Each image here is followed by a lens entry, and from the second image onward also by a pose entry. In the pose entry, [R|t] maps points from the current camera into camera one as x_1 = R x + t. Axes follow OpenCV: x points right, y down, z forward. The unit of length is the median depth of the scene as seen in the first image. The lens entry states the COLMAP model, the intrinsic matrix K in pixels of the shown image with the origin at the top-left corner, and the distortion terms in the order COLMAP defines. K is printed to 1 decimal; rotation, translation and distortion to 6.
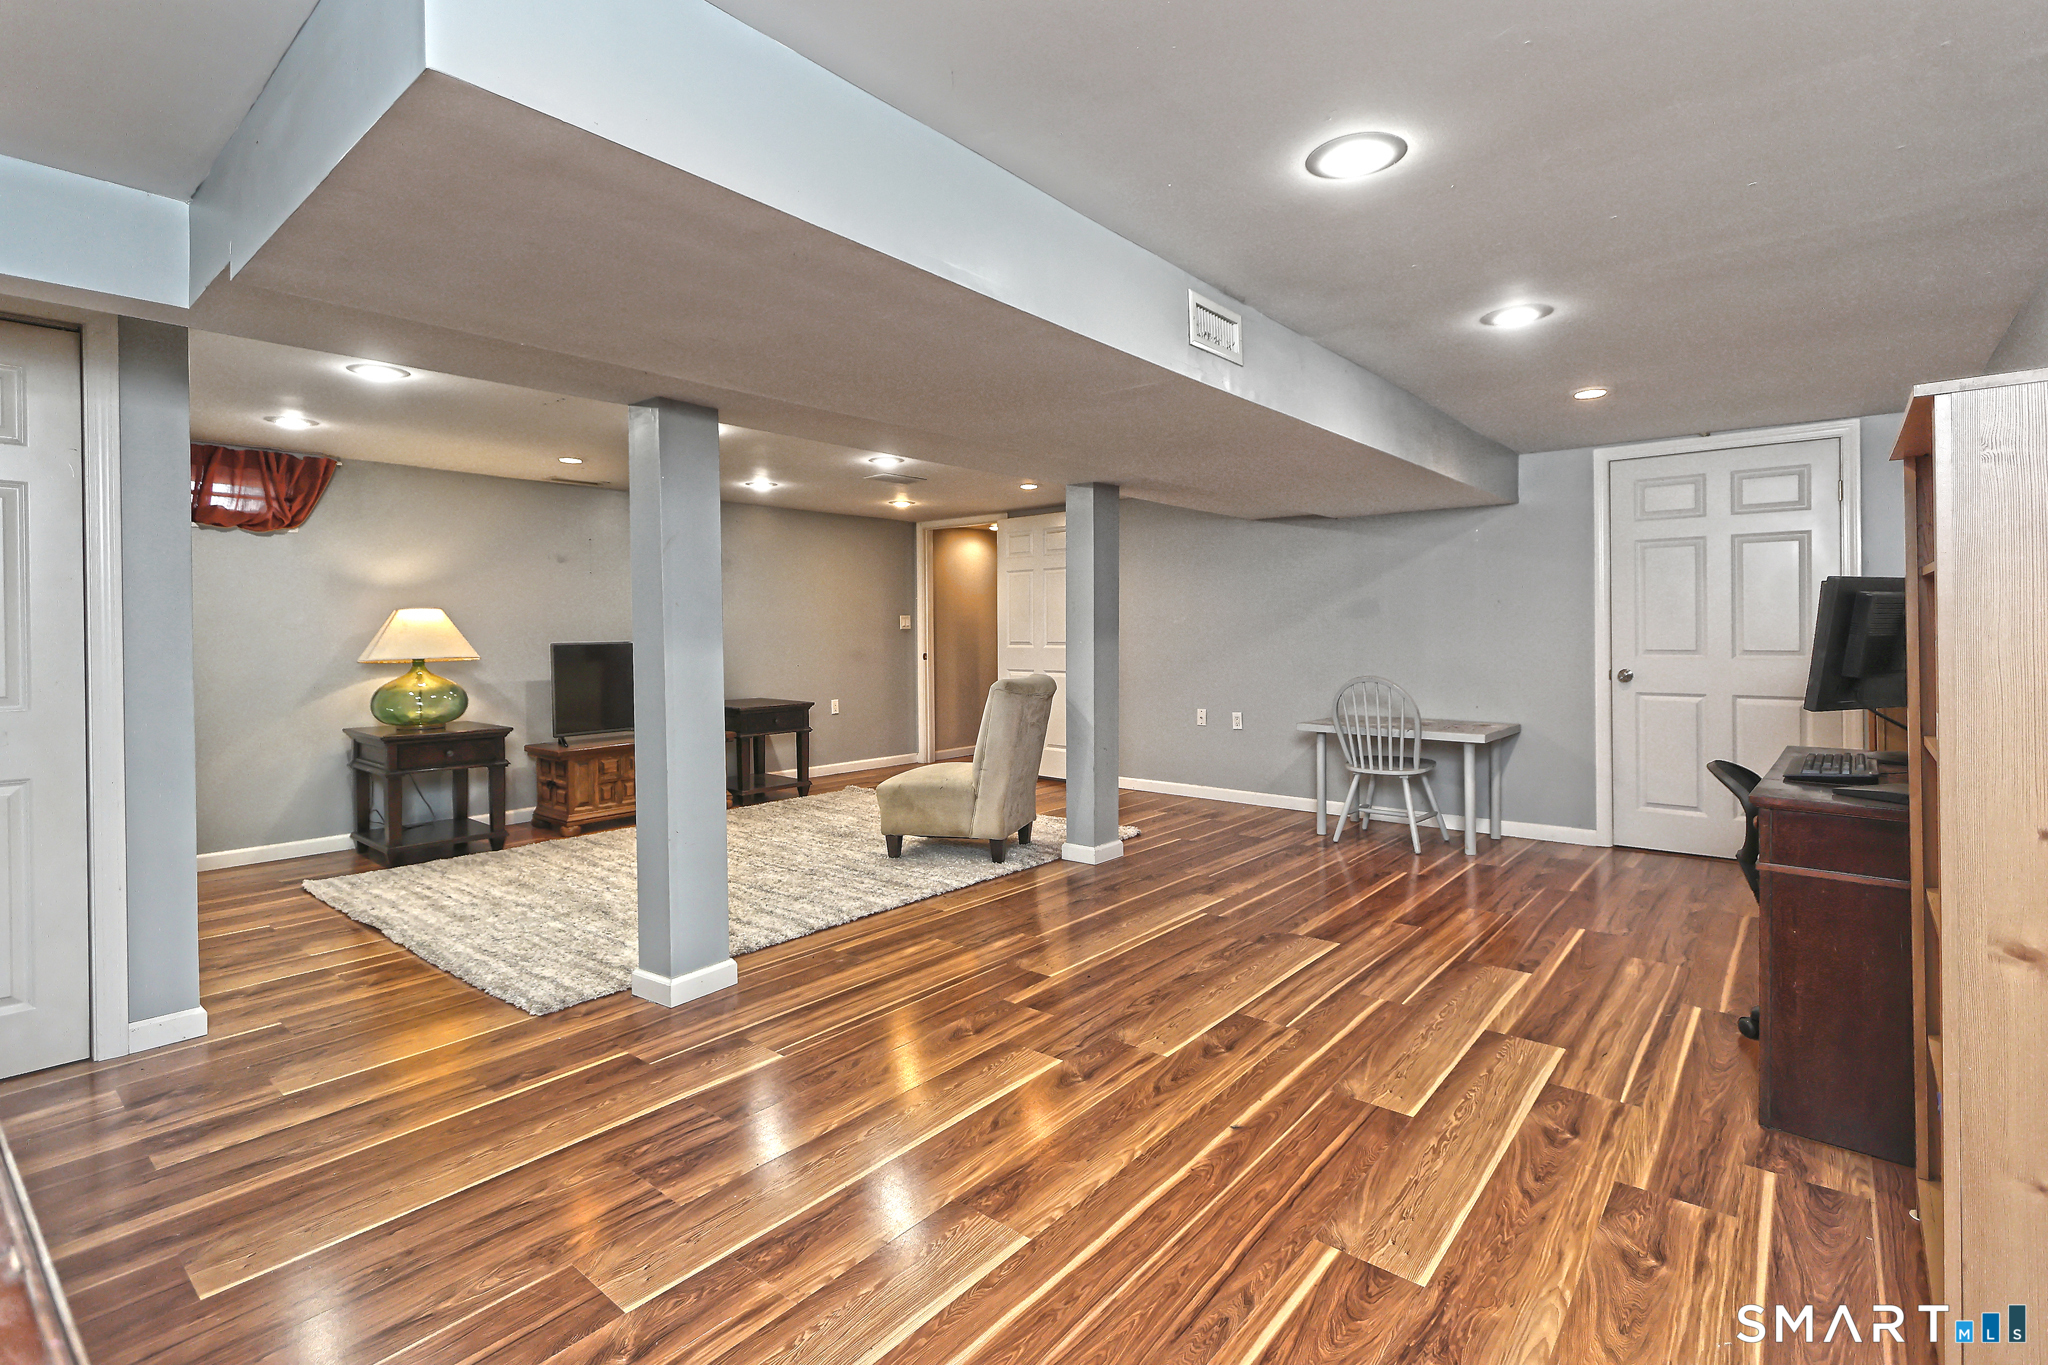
lens RADIAL K [[937.0, 0, 1027.2], [0, 937.0, 656.5], [0, 0, 1]] dist [0.002657, -0.001313]
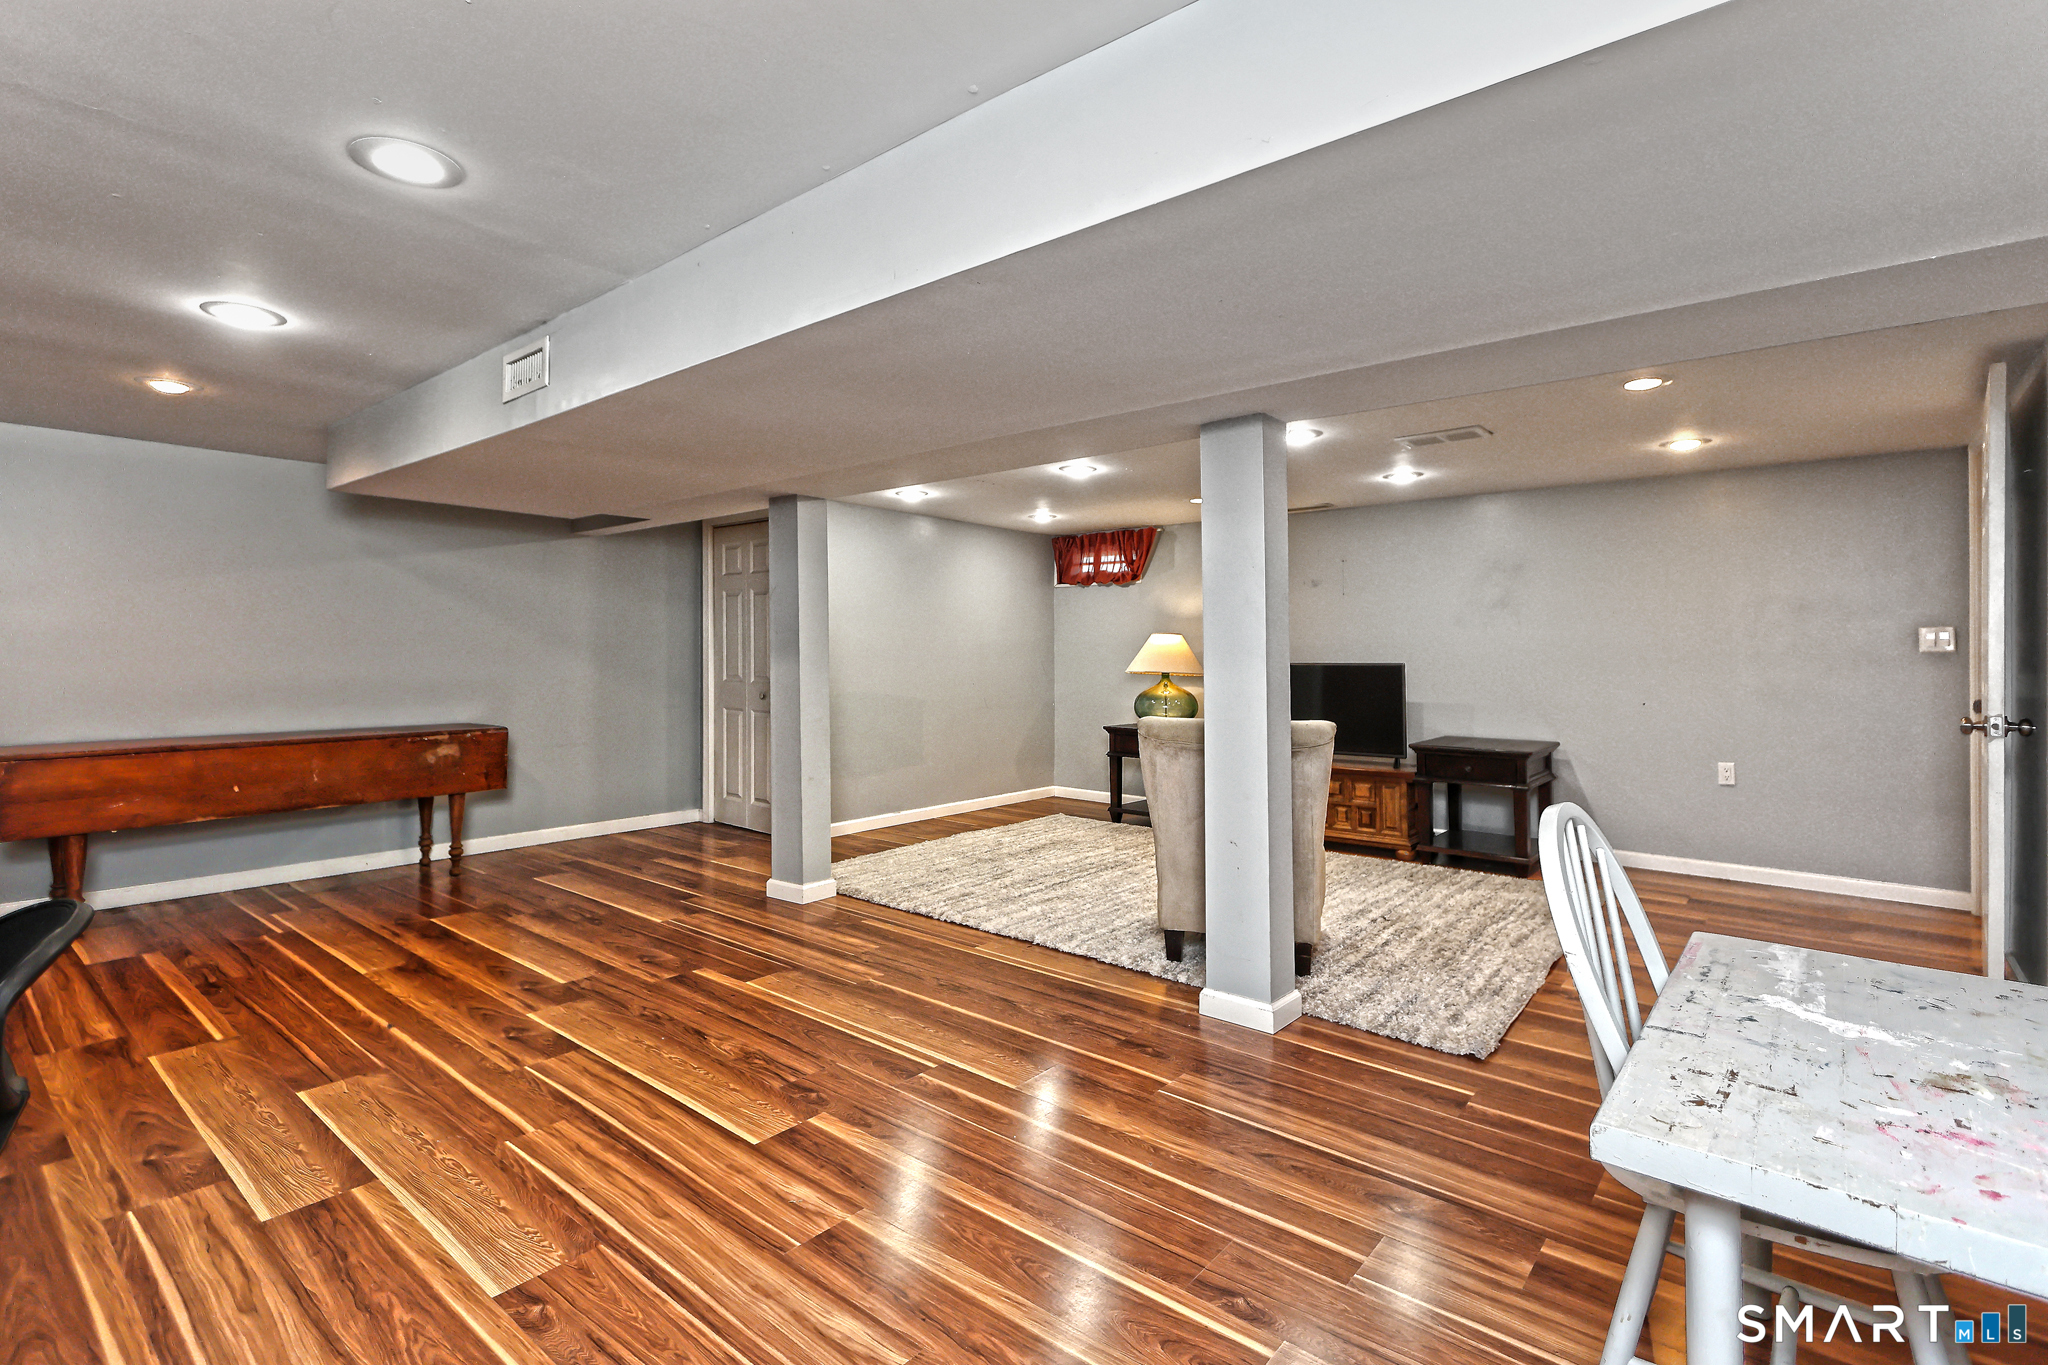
lens RADIAL K [[937.0, 0, 1027.2], [0, 937.0, 656.5], [0, 0, 1]] dist [0.002657, -0.001313]
pose [[0.020947, 0.011183, -0.999718, 1.180644], [-0.031516, 0.999448, 0.010519, -0.048676], [0.999284, 0.031287, 0.021287, 1.405740]]
